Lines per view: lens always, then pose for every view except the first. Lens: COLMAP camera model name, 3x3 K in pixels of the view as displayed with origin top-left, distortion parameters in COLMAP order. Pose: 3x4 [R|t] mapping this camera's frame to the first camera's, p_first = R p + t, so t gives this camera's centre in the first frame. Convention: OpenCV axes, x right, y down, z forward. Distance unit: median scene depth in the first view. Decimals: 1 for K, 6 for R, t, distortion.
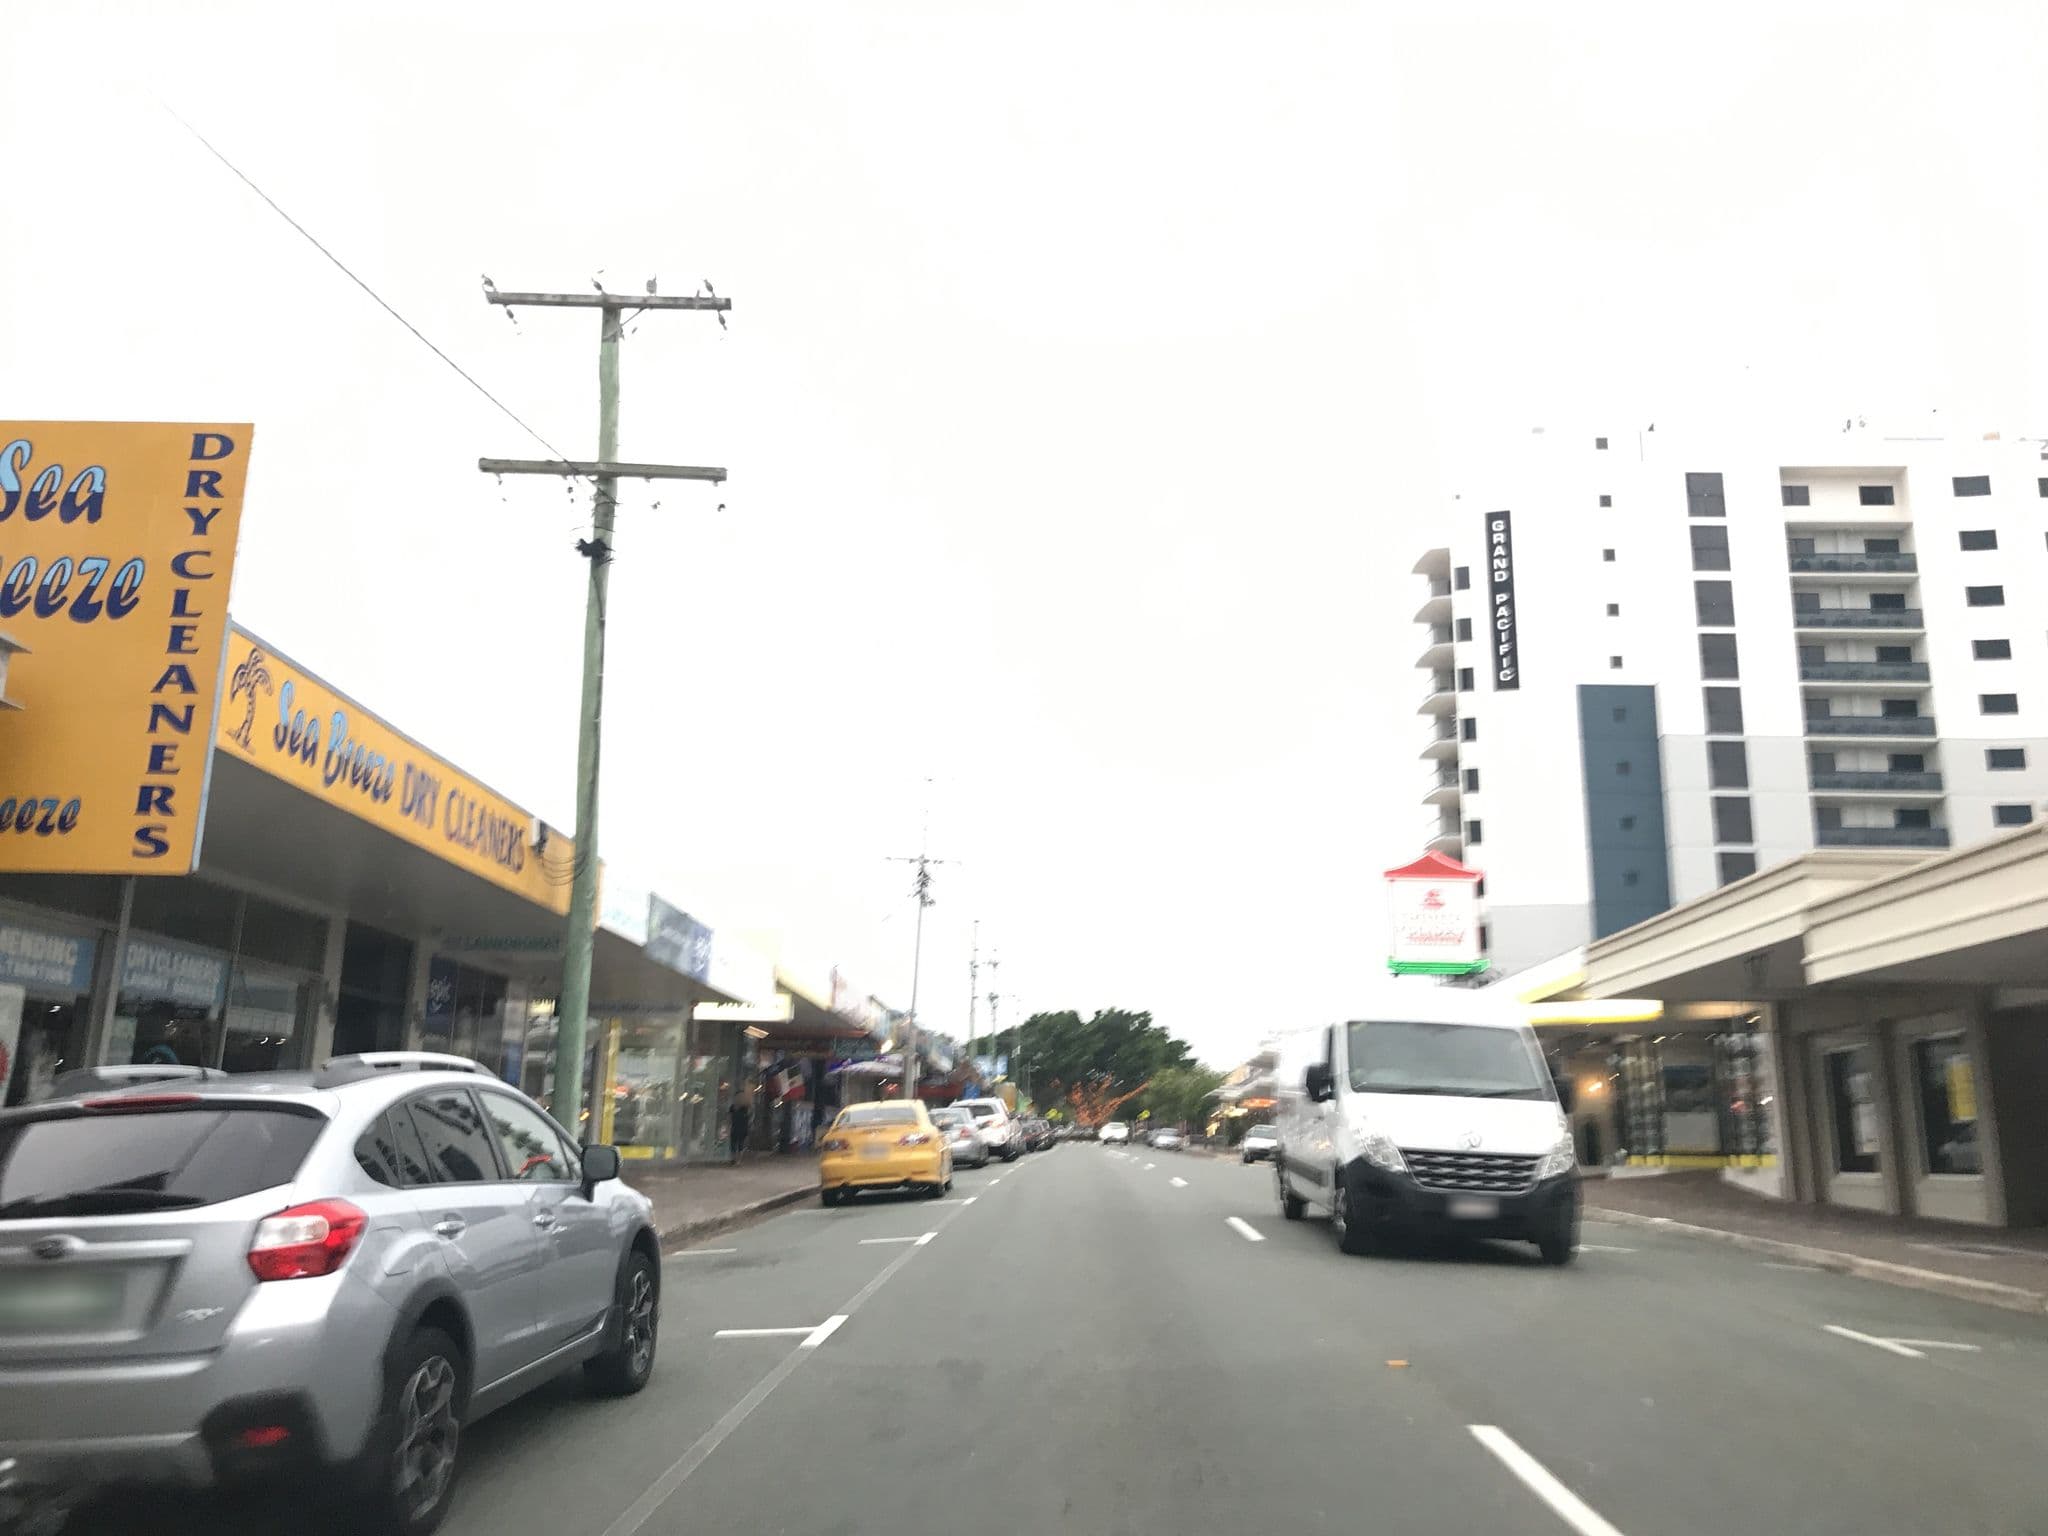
lens RADIAL K [[1489.8, 0, 1024.0], [0, 1489.8, 768.0], [0, 0, 1]] dist [-0.048865, 0.110276]
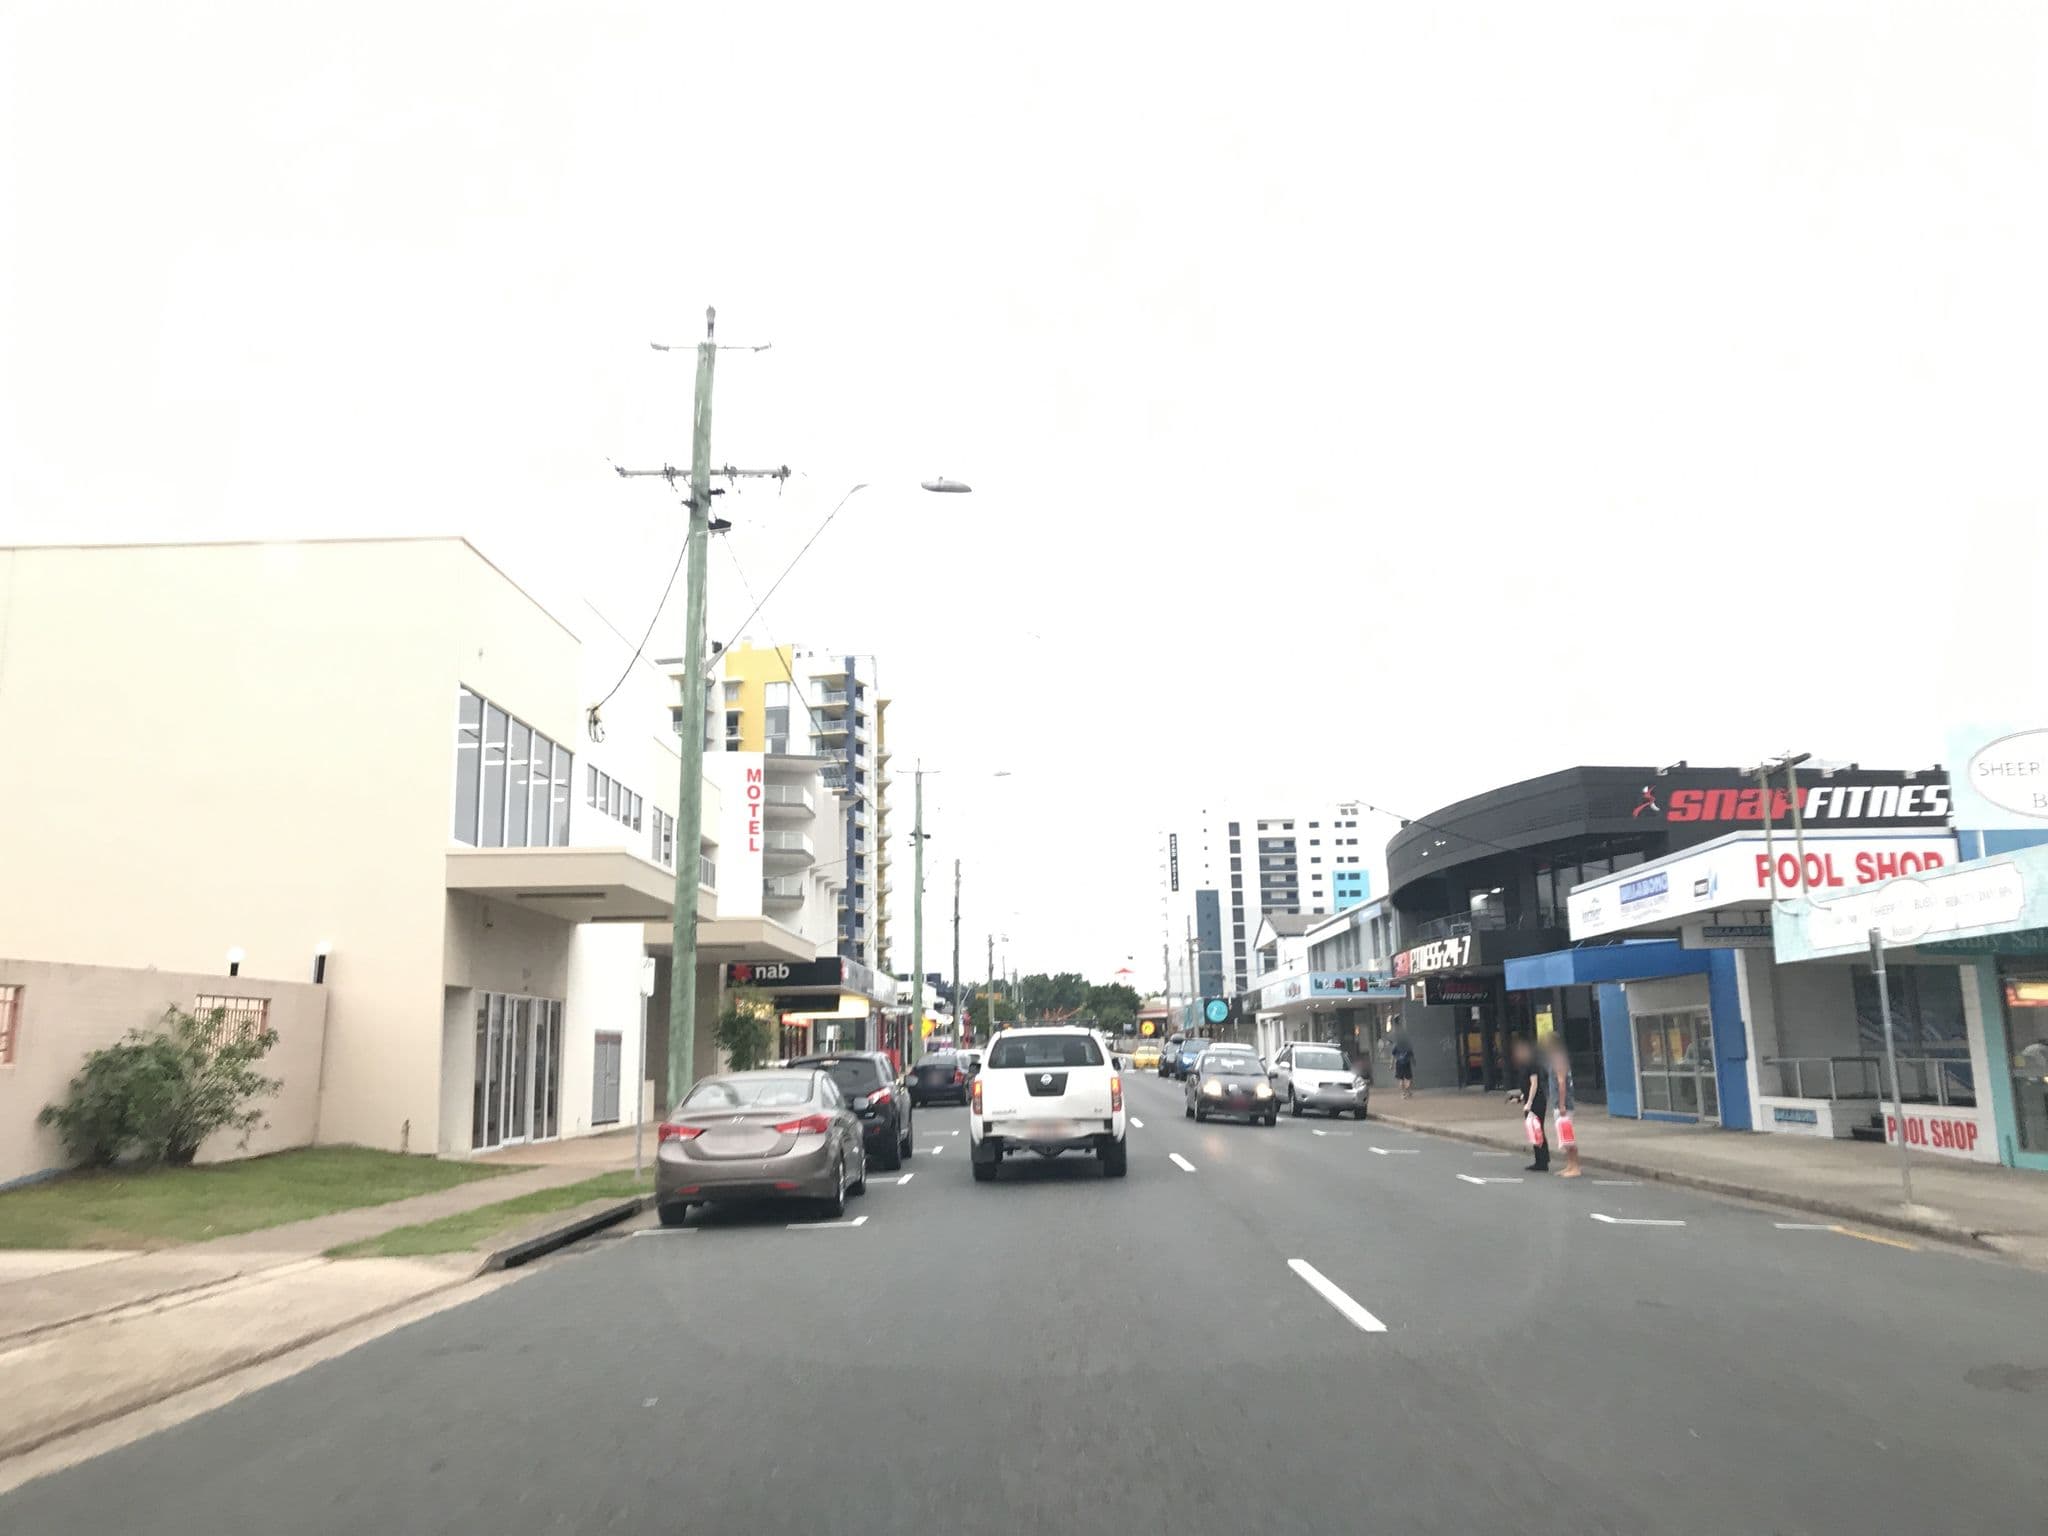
lens RADIAL K [[1535.3, 0, 1024.0], [0, 1535.3, 768.0], [0, 0, 1]] dist [-0.005480, 0.004102]
pose [[0.996892, -0.022447, 0.075517, -0.243667], [0.019309, 0.998930, 0.042032, -0.466126], [-0.076379, -0.040443, 0.996258, -2.279486]]
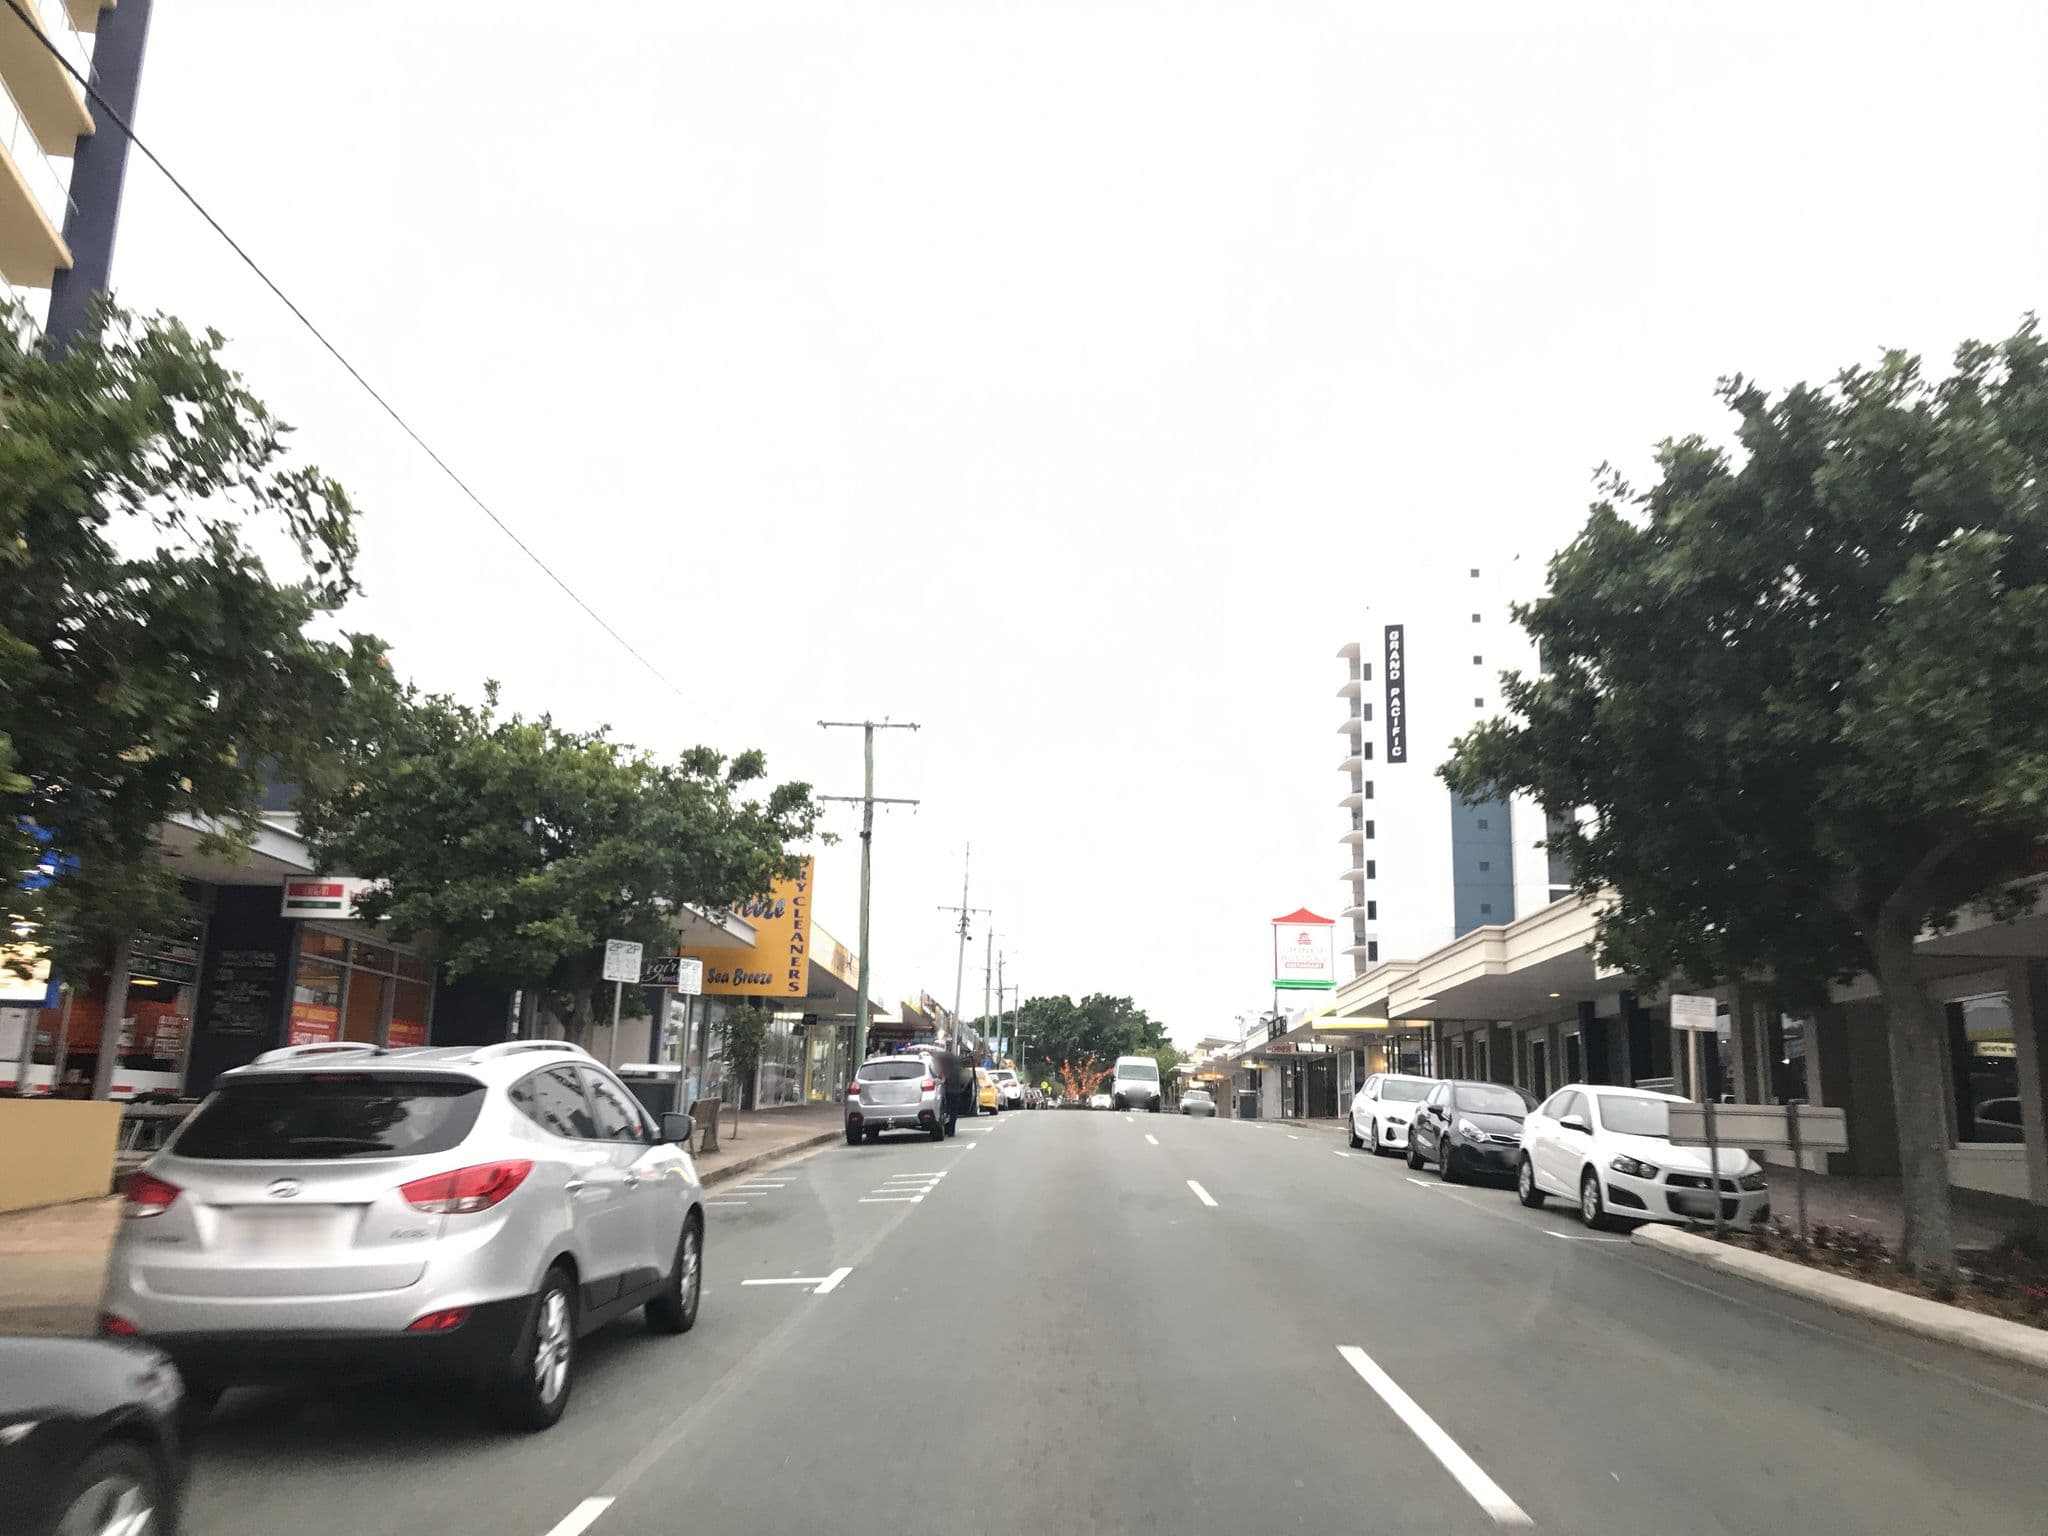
lens RADIAL K [[1510.1, 0, 1059.0], [0, 1510.1, 757.1], [0, 0, 1]] dist [0.067989, 0.000290]
pose [[0.999536, 0.011831, 0.028050, -0.010722], [-0.012159, 0.999860, 0.011531, -0.069690], [-0.027910, -0.011866, 0.999540, -0.330588]]
